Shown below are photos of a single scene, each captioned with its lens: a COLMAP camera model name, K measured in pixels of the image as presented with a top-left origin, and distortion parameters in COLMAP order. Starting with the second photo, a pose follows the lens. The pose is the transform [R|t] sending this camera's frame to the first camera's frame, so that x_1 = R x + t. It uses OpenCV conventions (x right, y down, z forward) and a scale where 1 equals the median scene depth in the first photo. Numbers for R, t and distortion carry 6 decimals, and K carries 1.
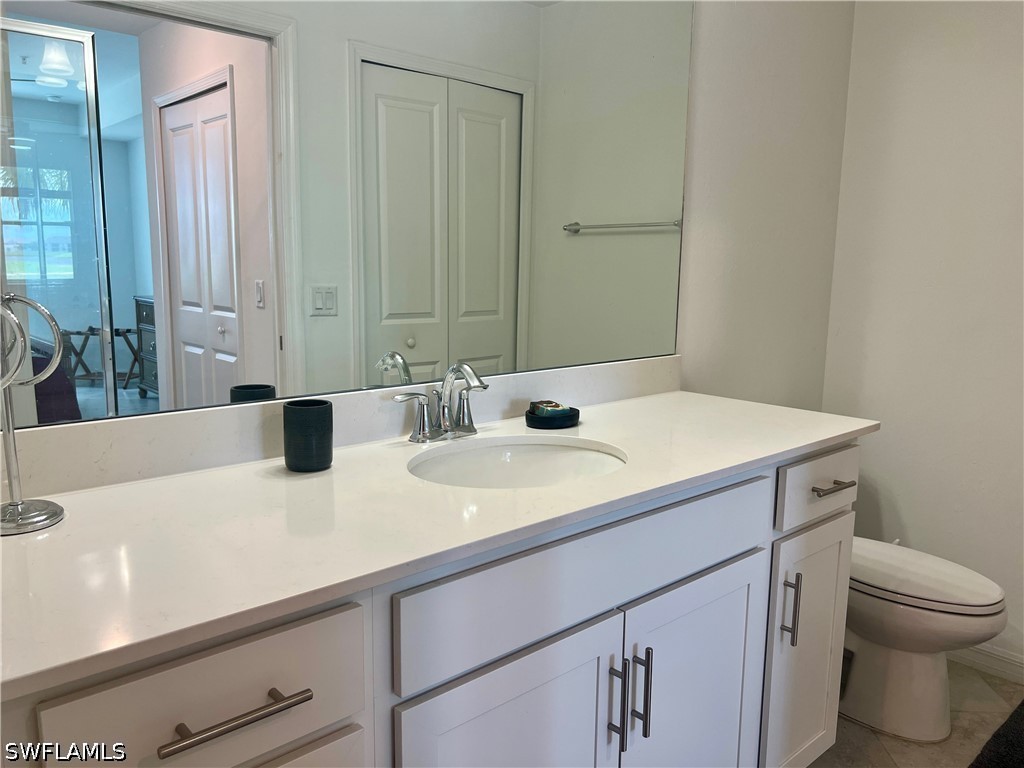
lens RADIAL K [[771.1, 0, 512.0], [0, 771.1, 384.0], [0, 0, 1]] dist [0.071332, -0.072290]
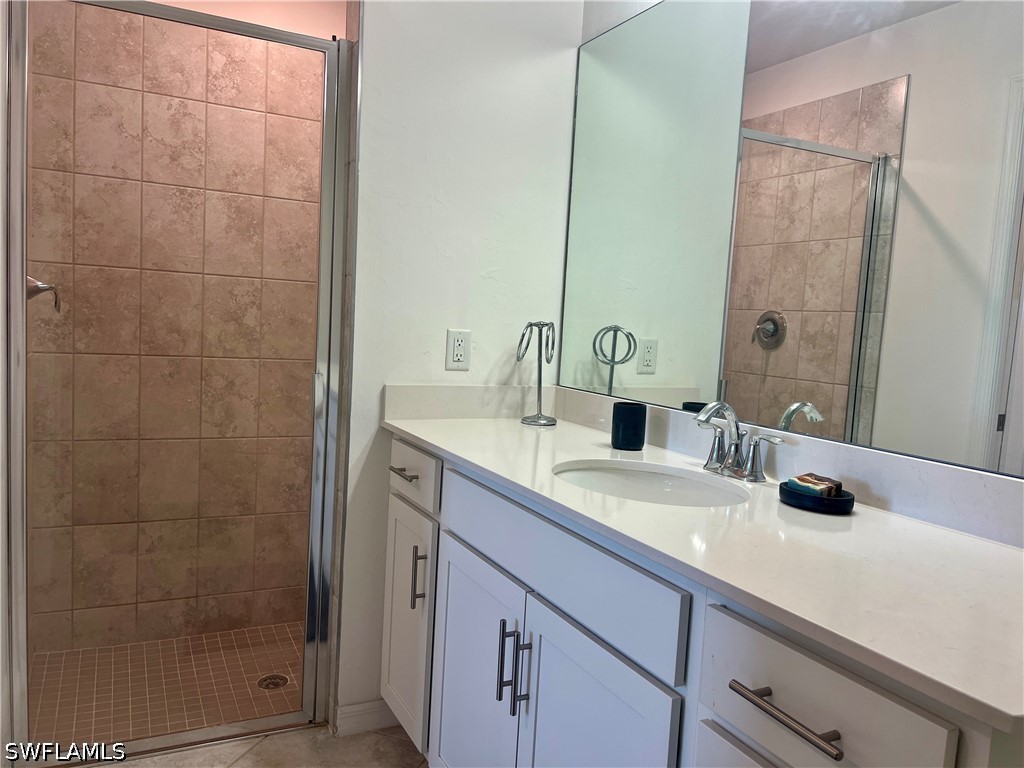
lens RADIAL K [[771.1, 0, 512.0], [0, 771.1, 384.0], [0, 0, 1]] dist [0.071332, -0.072290]
pose [[-0.266313, 0.049989, -0.962589, 1.088615], [-0.192304, 0.975822, 0.103880, -0.115169], [0.944509, 0.212775, -0.250261, 1.037780]]
